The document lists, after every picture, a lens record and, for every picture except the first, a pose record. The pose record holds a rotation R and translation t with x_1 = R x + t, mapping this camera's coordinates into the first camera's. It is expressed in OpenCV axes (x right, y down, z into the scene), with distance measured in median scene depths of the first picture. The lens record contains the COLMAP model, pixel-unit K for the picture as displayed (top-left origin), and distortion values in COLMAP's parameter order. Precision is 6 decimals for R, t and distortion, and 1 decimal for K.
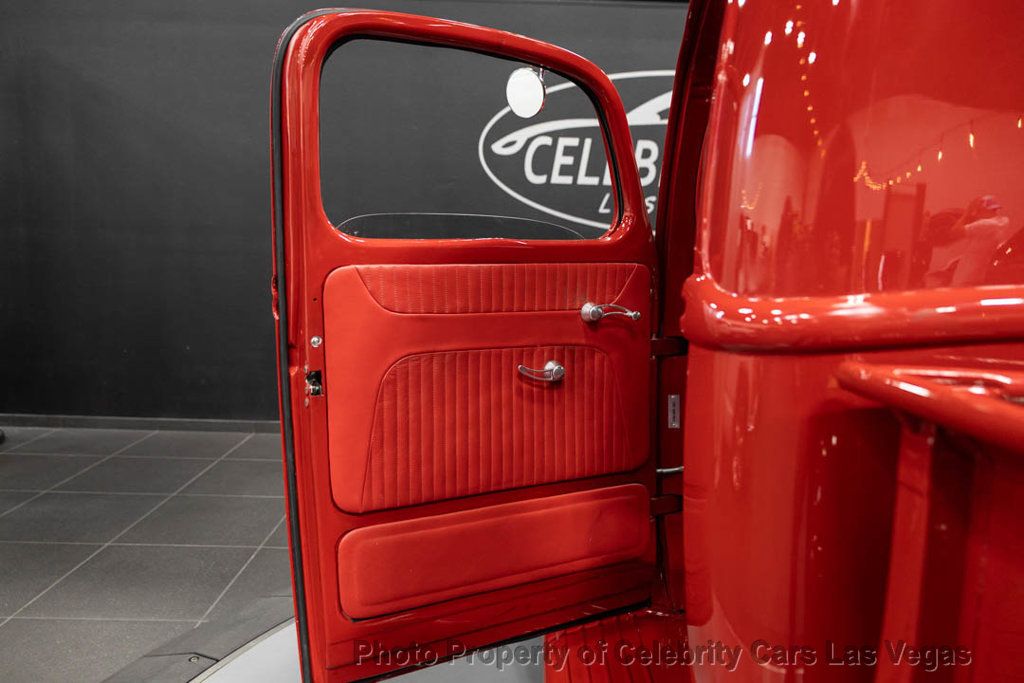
lens RADIAL K [[735.2, 0, 512.0], [0, 735.2, 341.5], [0, 0, 1]] dist [0.011740, 0.005274]
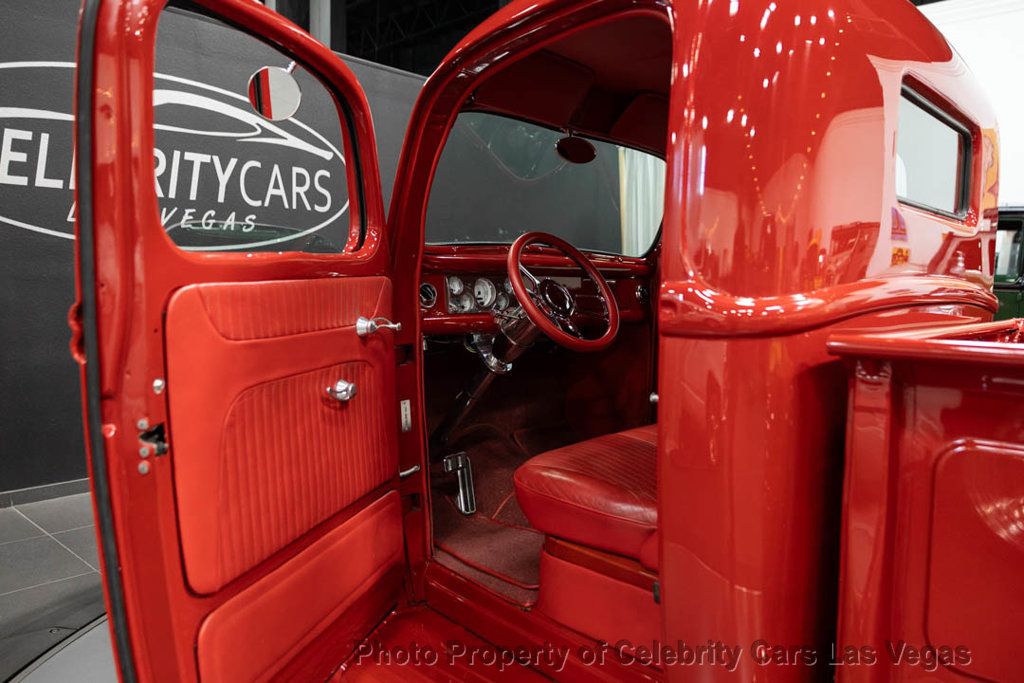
lens RADIAL K [[731.1, 0, 526.9], [0, 731.1, 344.8], [0, 0, 1]] dist [-0.041931, 0.000066]
pose [[0.669442, -0.083883, 0.738114, -0.500798], [0.093154, 0.995240, 0.028617, -0.024927], [-0.737001, 0.049601, 0.674069, 0.189034]]
